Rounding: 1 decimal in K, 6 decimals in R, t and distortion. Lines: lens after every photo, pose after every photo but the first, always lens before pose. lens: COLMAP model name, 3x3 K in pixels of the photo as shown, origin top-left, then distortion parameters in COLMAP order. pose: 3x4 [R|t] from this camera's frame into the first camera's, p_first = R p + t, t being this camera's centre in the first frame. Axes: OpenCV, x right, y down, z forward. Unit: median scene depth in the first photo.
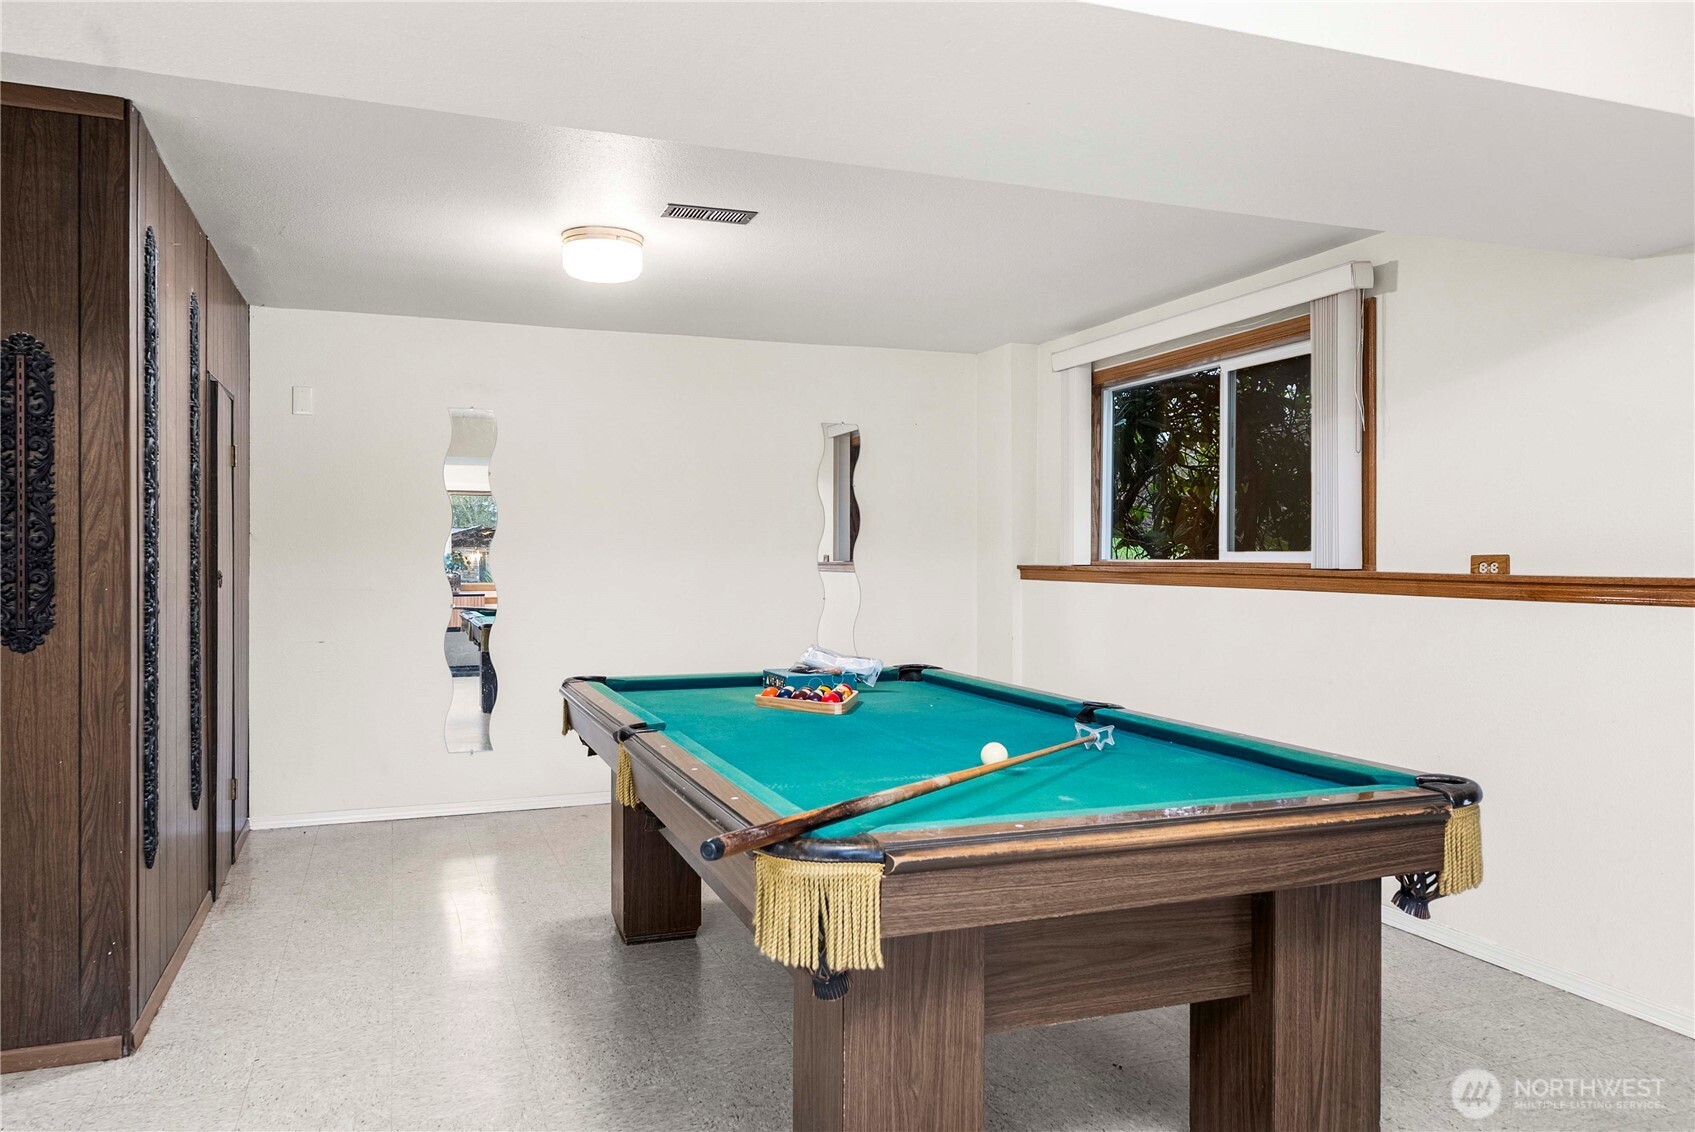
lens RADIAL K [[1178.2, 0, 842.0], [0, 1178.2, 565.6], [0, 0, 1]] dist [0.001282, -0.001625]
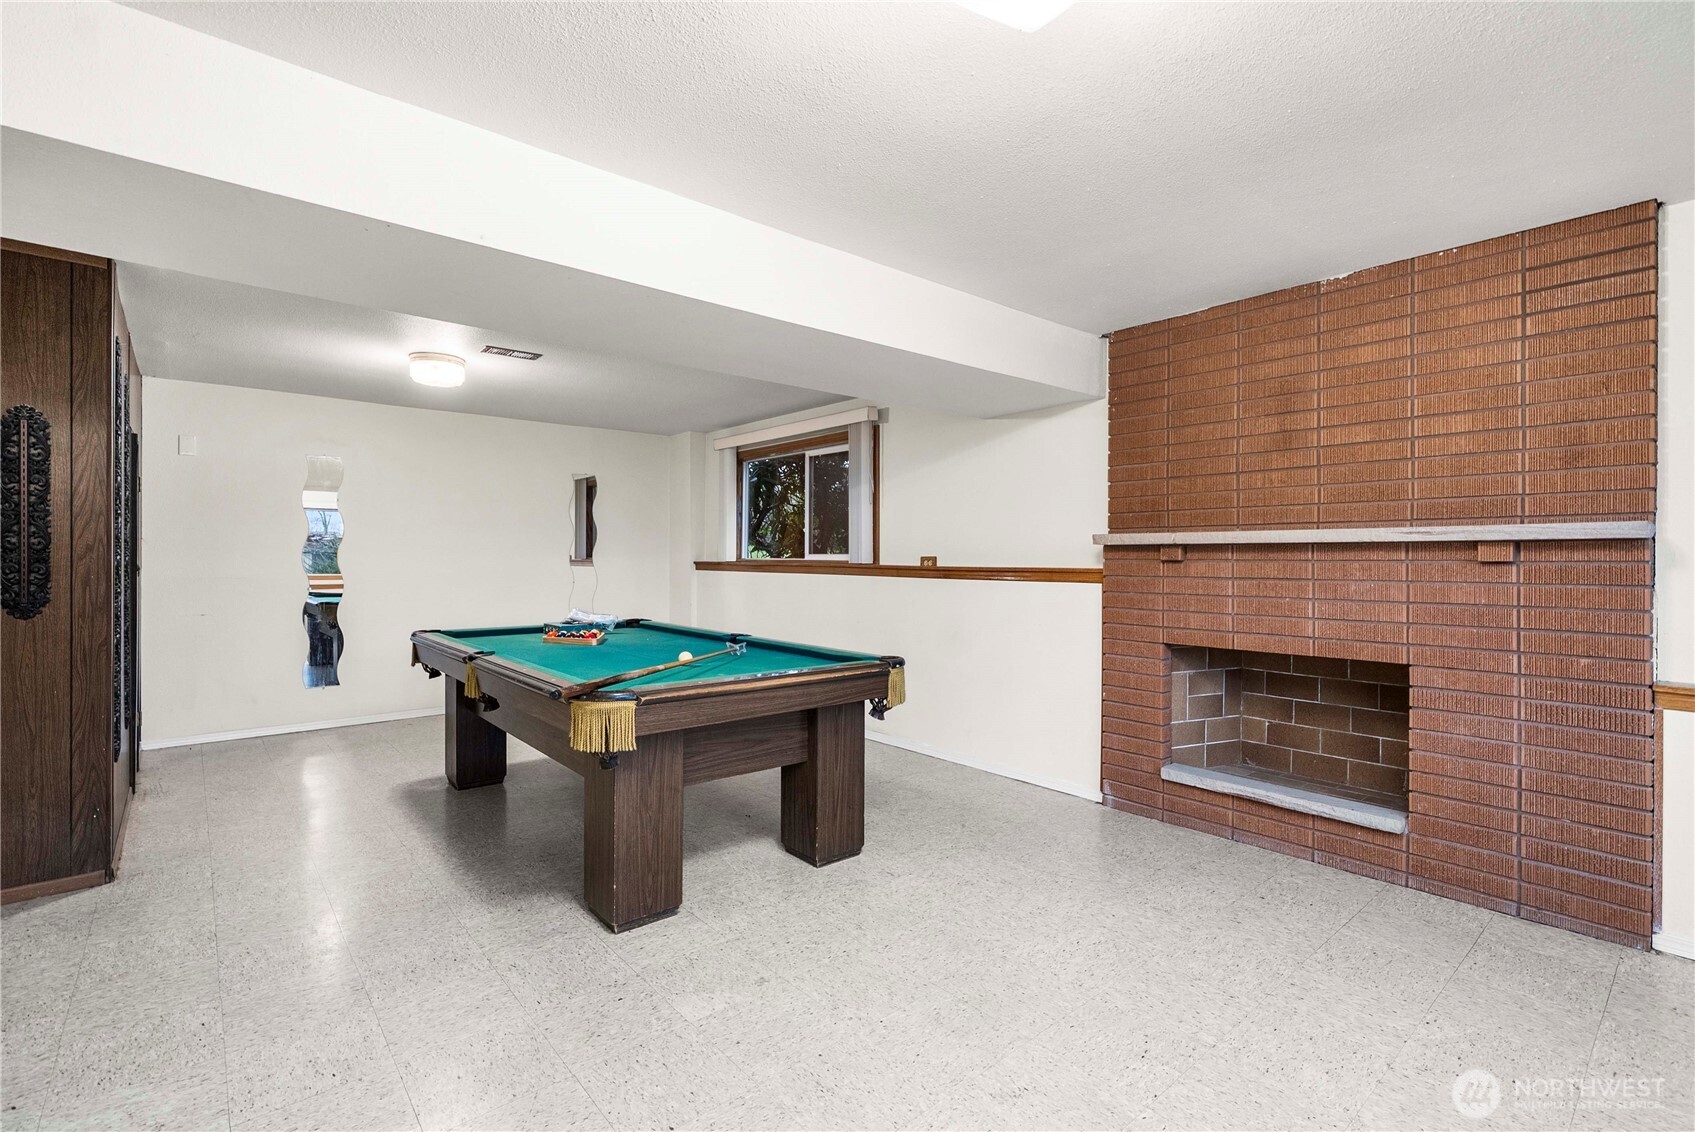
lens RADIAL K [[764.7, 0, 846.7], [0, 764.7, 560.1], [0, 0, 1]] dist [-0.000162, 0.000929]
pose [[0.939500, 0.001162, 0.342546, -0.049321], [-0.000263, 0.999996, -0.002670, 0.001111], [-0.342548, 0.002419, 0.939497, -0.258986]]
